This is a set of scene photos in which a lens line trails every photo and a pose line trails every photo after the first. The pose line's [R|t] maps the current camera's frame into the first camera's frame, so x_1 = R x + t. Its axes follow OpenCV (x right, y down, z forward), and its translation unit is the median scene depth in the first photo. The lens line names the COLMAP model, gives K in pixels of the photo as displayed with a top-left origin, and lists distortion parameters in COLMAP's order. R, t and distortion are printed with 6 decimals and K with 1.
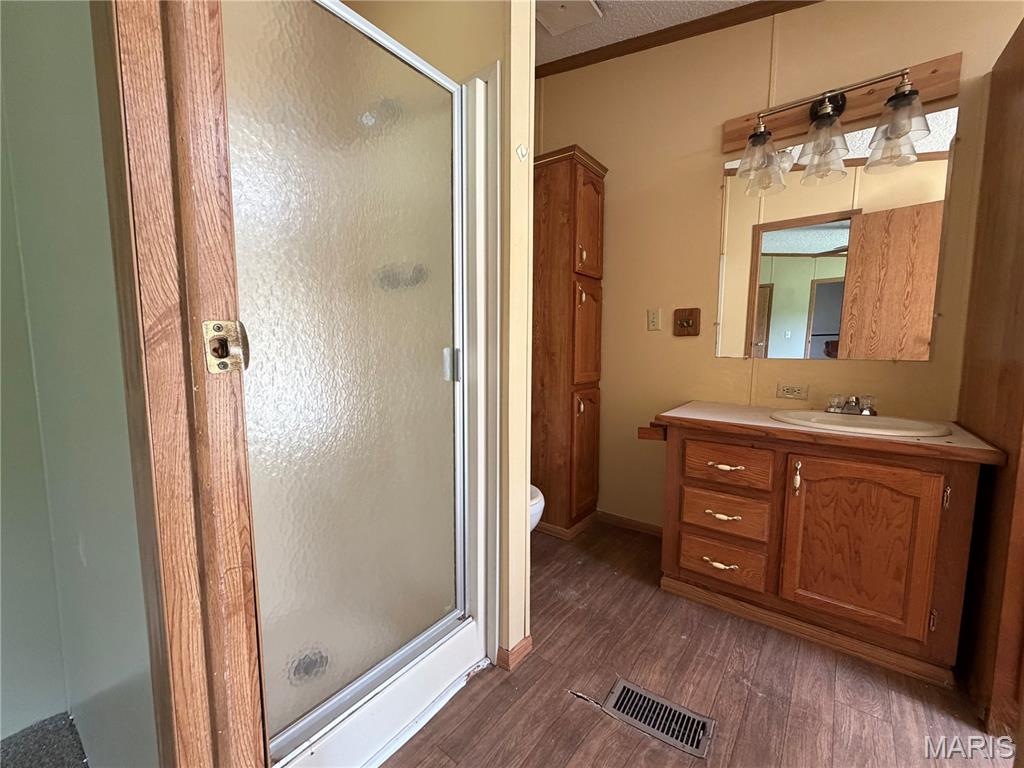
lens RADIAL K [[414.1, 0, 512.0], [0, 414.1, 384.0], [0, 0, 1]] dist [0.000115, -0.000273]
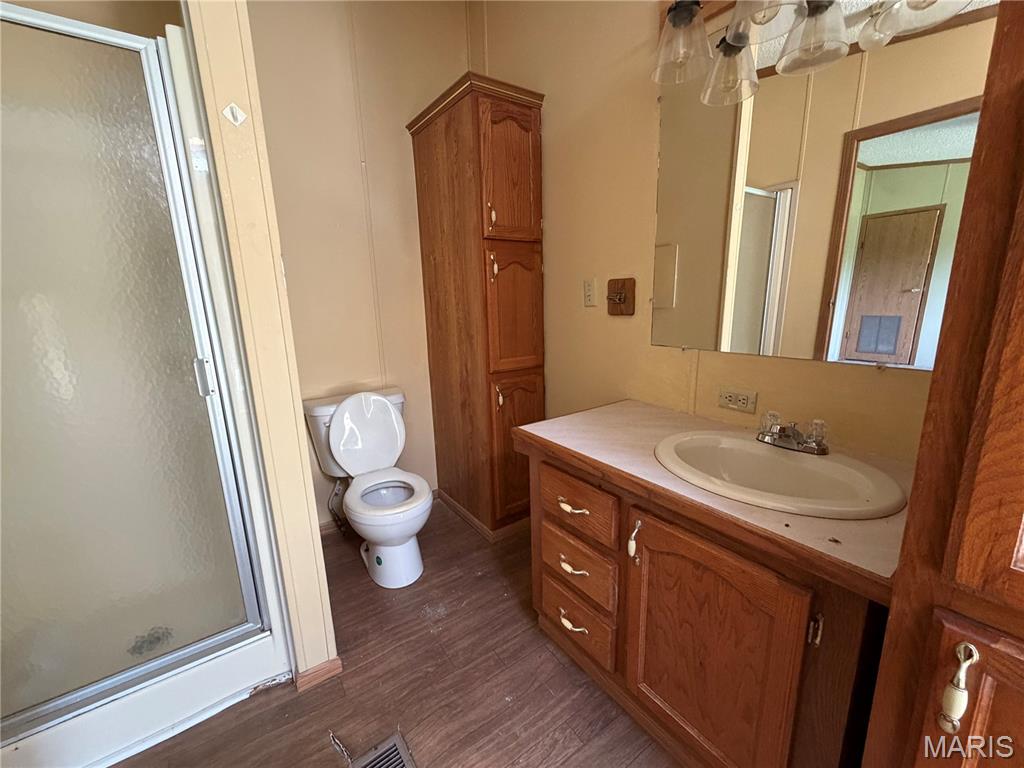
lens RADIAL K [[412.5, 0, 512.0], [0, 412.5, 384.0], [0, 0, 1]] dist [-0.002534, -0.000094]
pose [[0.956031, 0.034794, -0.291195, 0.645052], [0.000096, 0.992900, 0.118954, -0.113794], [0.293266, -0.113752, 0.949239, 0.292804]]
